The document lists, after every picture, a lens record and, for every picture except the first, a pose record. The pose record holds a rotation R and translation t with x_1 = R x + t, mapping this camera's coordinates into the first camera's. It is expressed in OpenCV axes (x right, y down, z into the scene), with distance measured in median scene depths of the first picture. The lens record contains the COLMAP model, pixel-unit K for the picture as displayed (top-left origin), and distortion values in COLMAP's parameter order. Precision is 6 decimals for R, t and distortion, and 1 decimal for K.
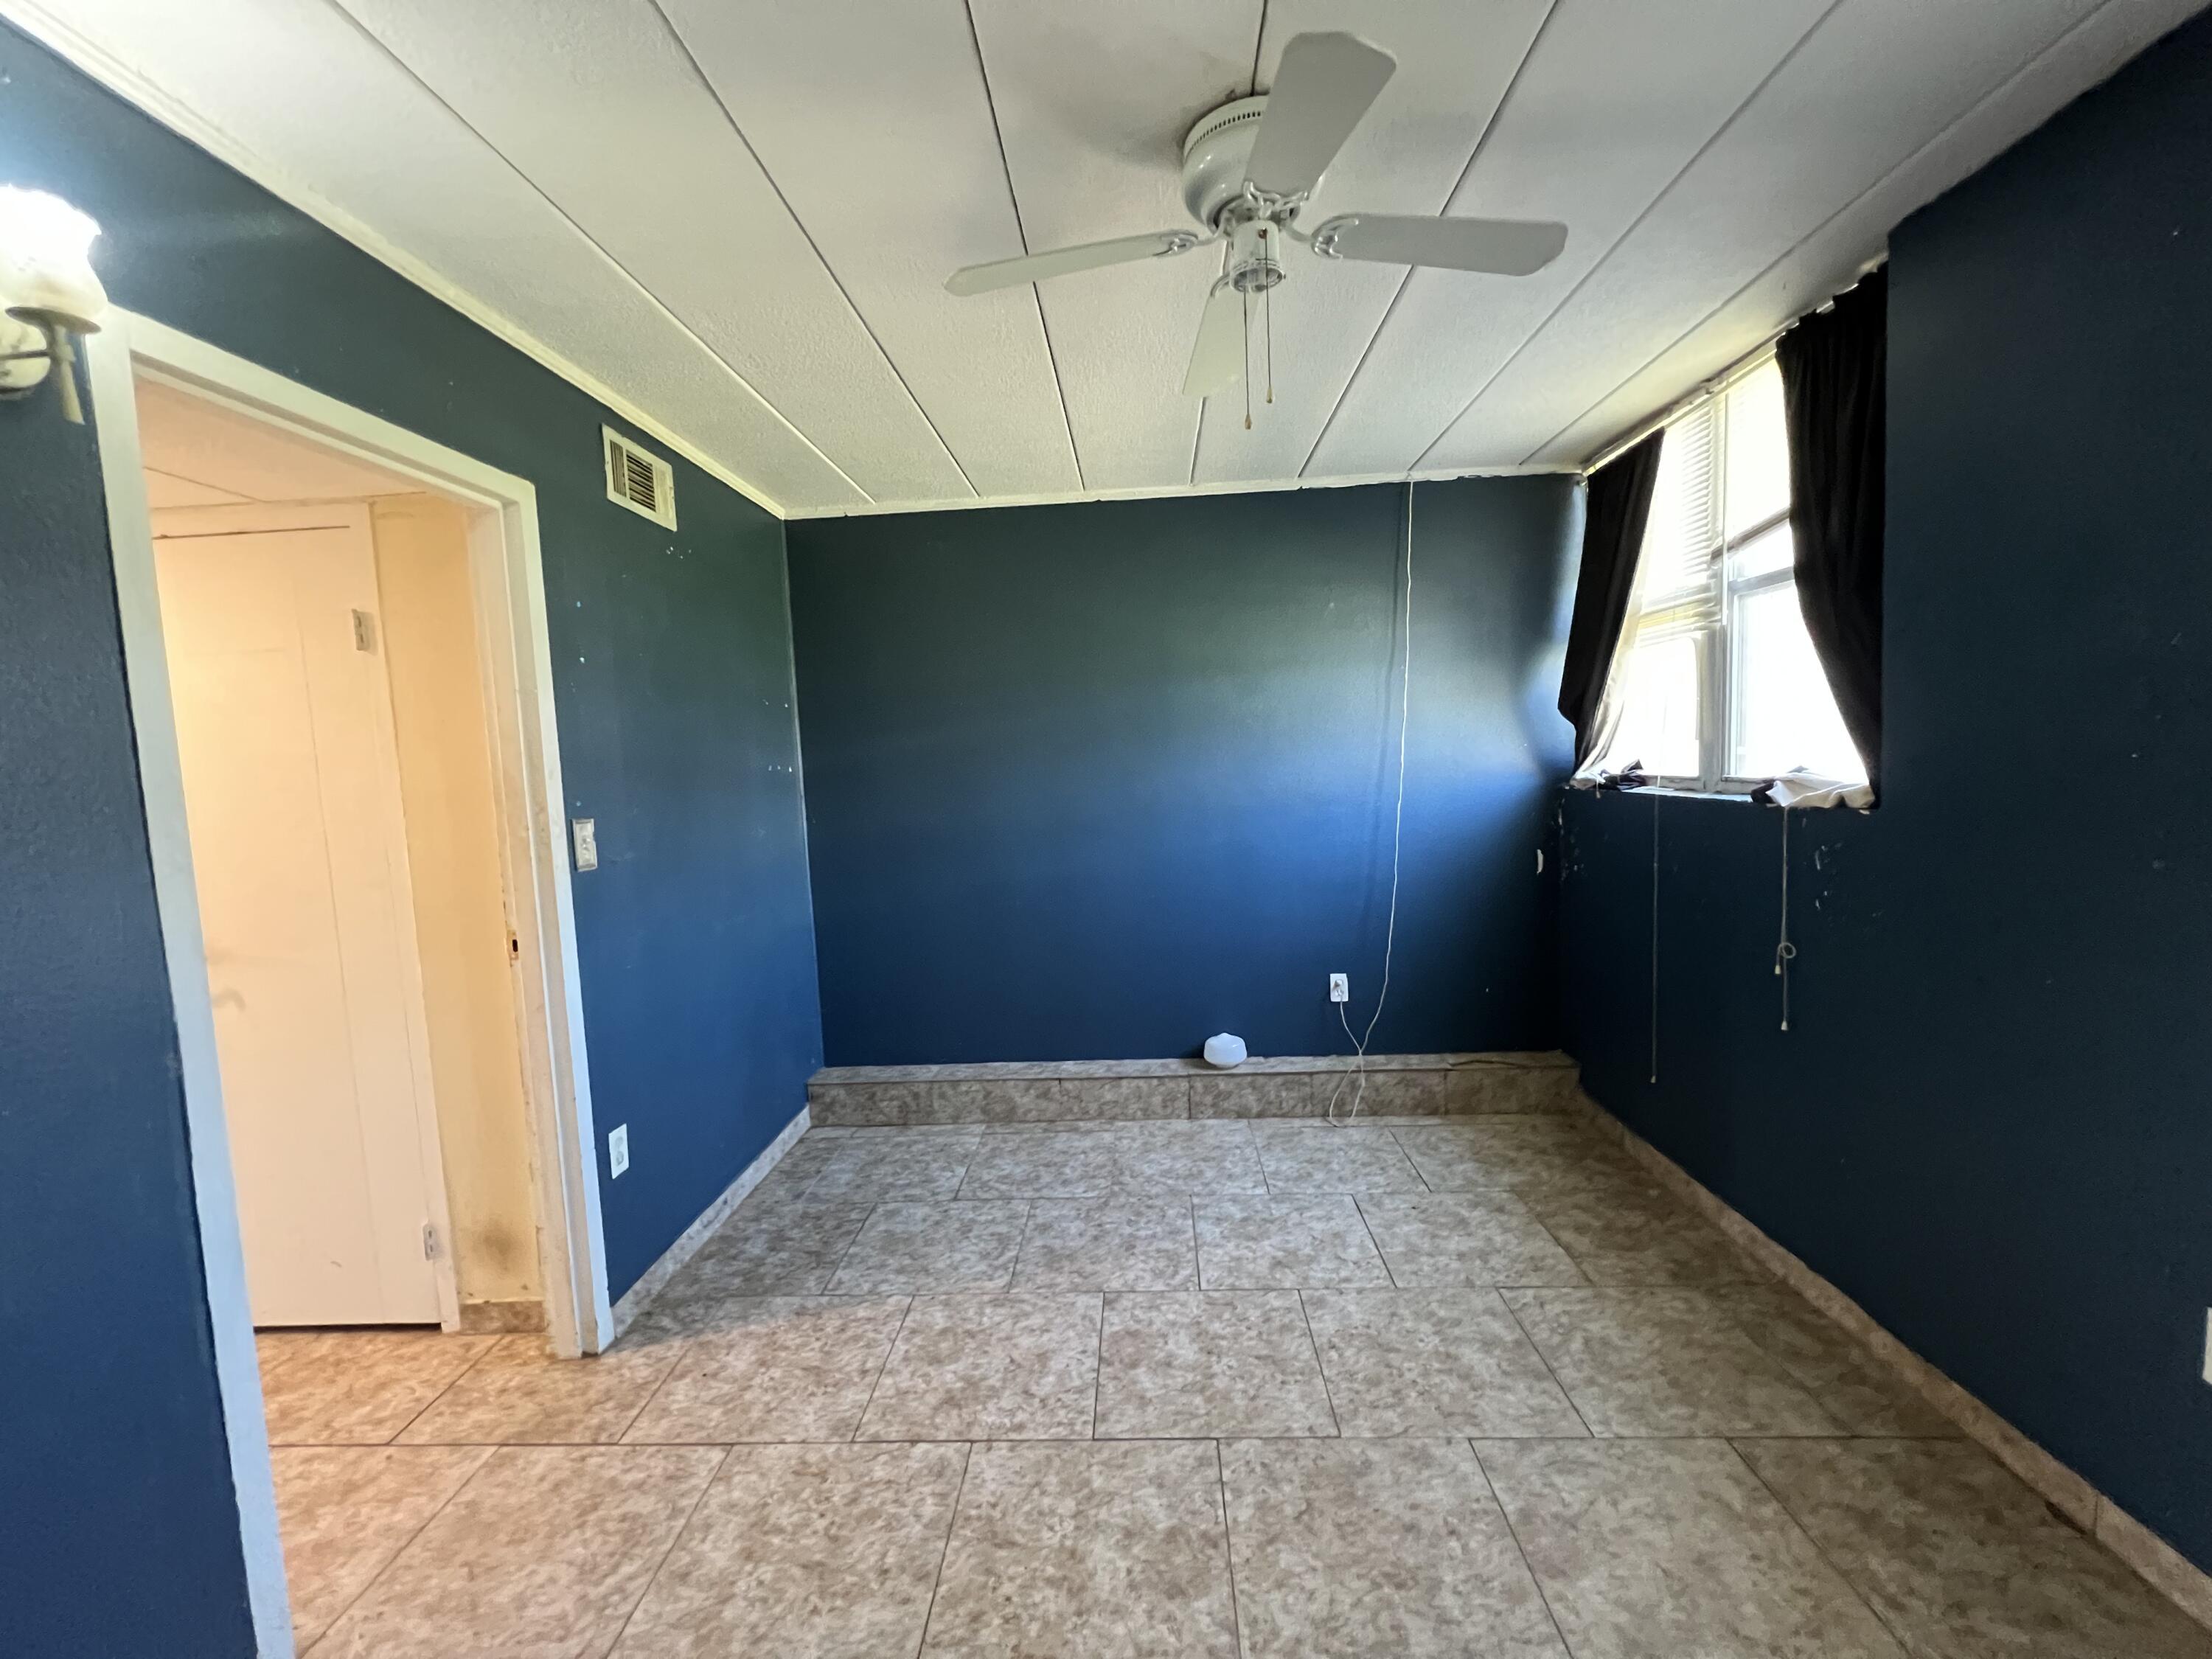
lens RADIAL K [[889.4, 0, 1110.1], [0, 889.4, 830.3], [0, 0, 1]] dist [-0.002451, 0.000431]
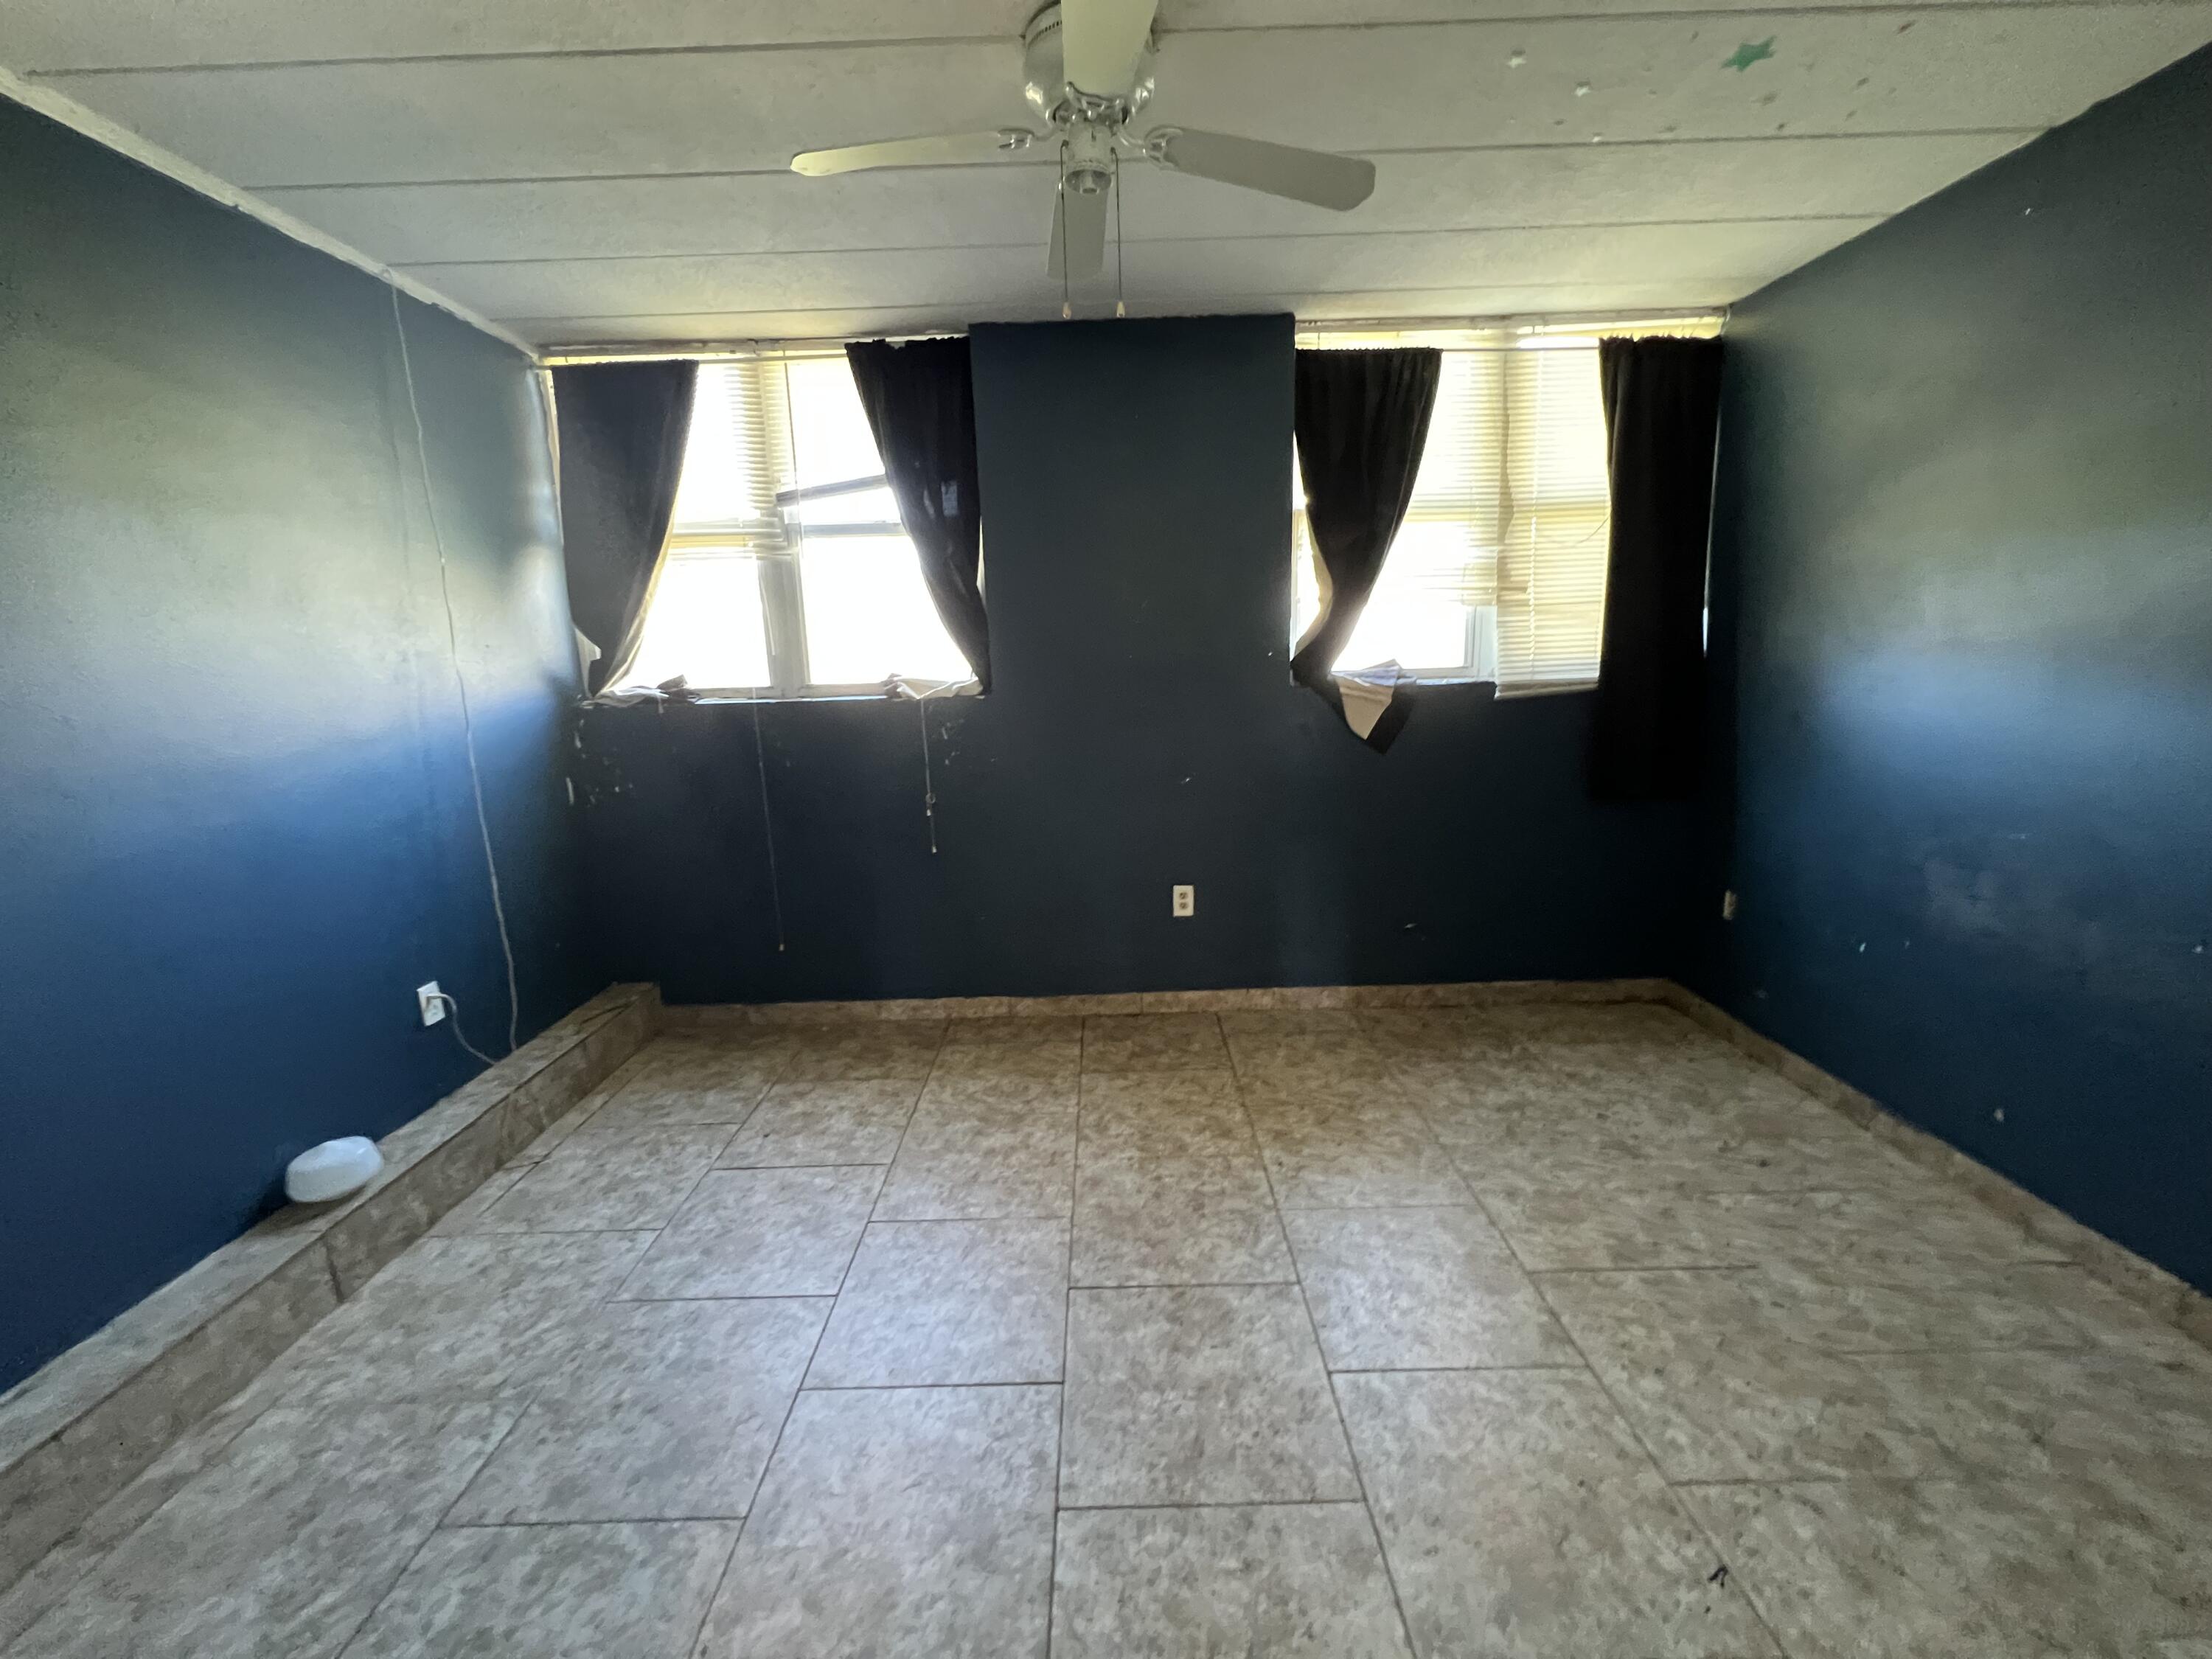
lens RADIAL K [[889.4, 0, 1110.1], [0, 889.4, 825.7], [0, 0, 1]] dist [-0.002451, 0.000431]
pose [[-0.047435, -0.155505, 0.986696, -0.623070], [0.111927, 0.980759, 0.159950, -0.017913], [-0.992584, 0.118025, -0.029117, 0.673783]]
